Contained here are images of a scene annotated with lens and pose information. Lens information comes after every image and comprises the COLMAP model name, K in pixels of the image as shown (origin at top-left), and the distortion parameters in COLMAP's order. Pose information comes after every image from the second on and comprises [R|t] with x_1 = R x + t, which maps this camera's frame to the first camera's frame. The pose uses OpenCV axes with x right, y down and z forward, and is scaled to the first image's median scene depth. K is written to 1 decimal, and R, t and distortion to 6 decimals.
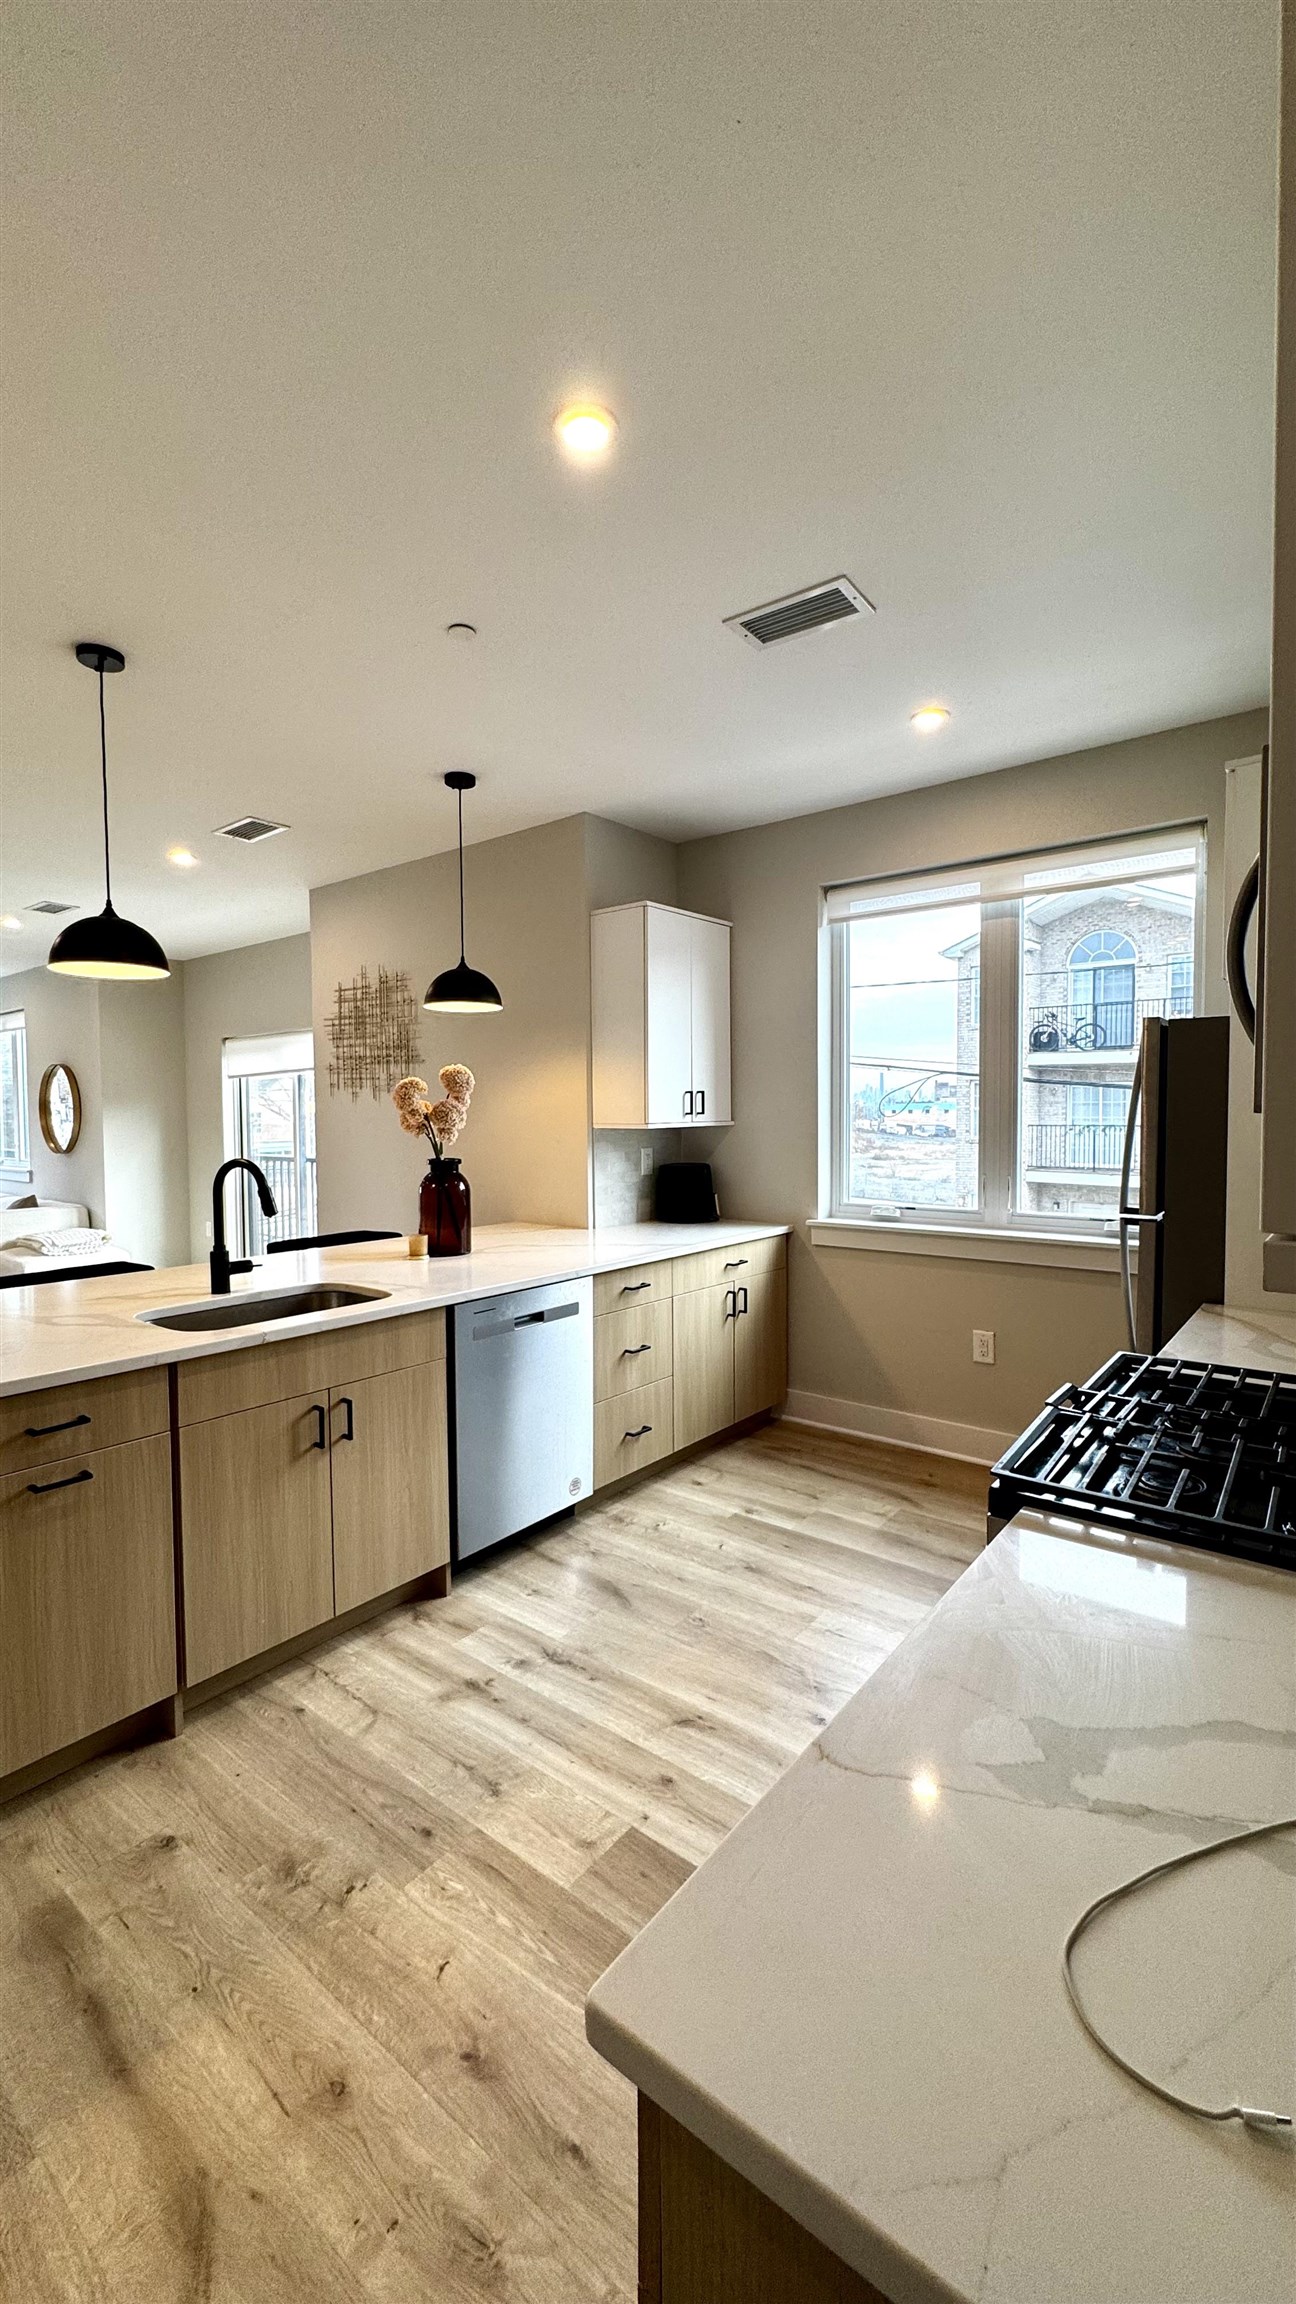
lens RADIAL K [[916.1, 0, 656.6], [0, 916.1, 1167.2], [0, 0, 1]] dist [-0.000262, -0.000201]
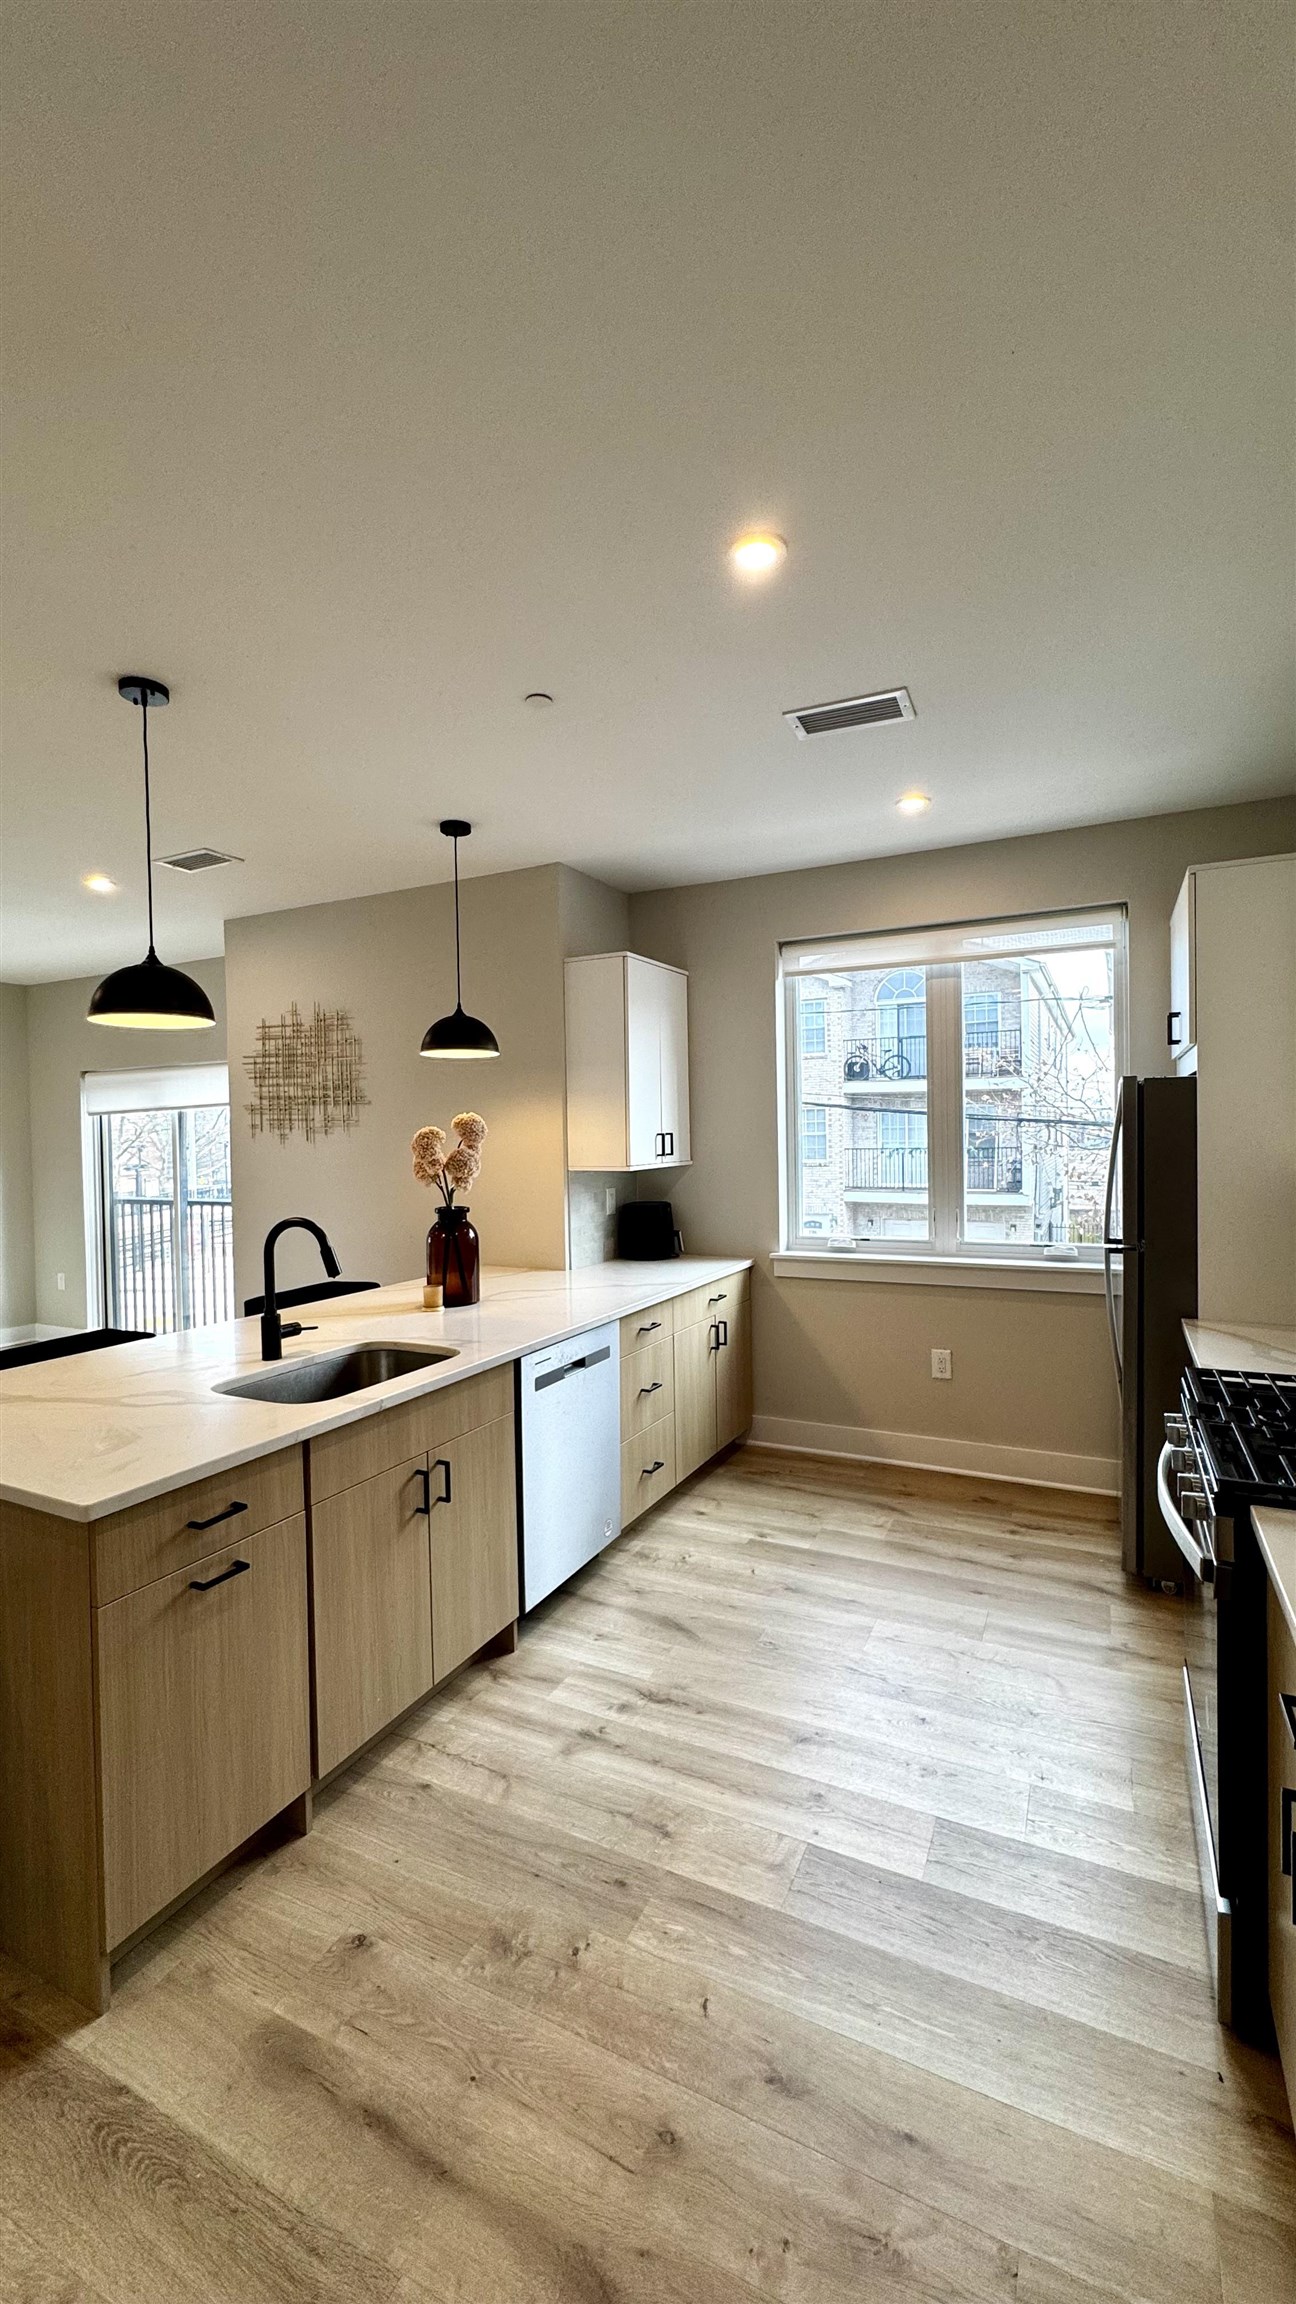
lens RADIAL K [[916.1, 0, 644.8], [0, 916.1, 1168.0], [0, 0, 1]] dist [-0.000262, -0.000201]
pose [[0.978155, -0.017053, 0.207175, -0.298836], [0.022080, 0.999515, -0.021973, -0.032434], [-0.206700, 0.026067, 0.978057, -0.015957]]
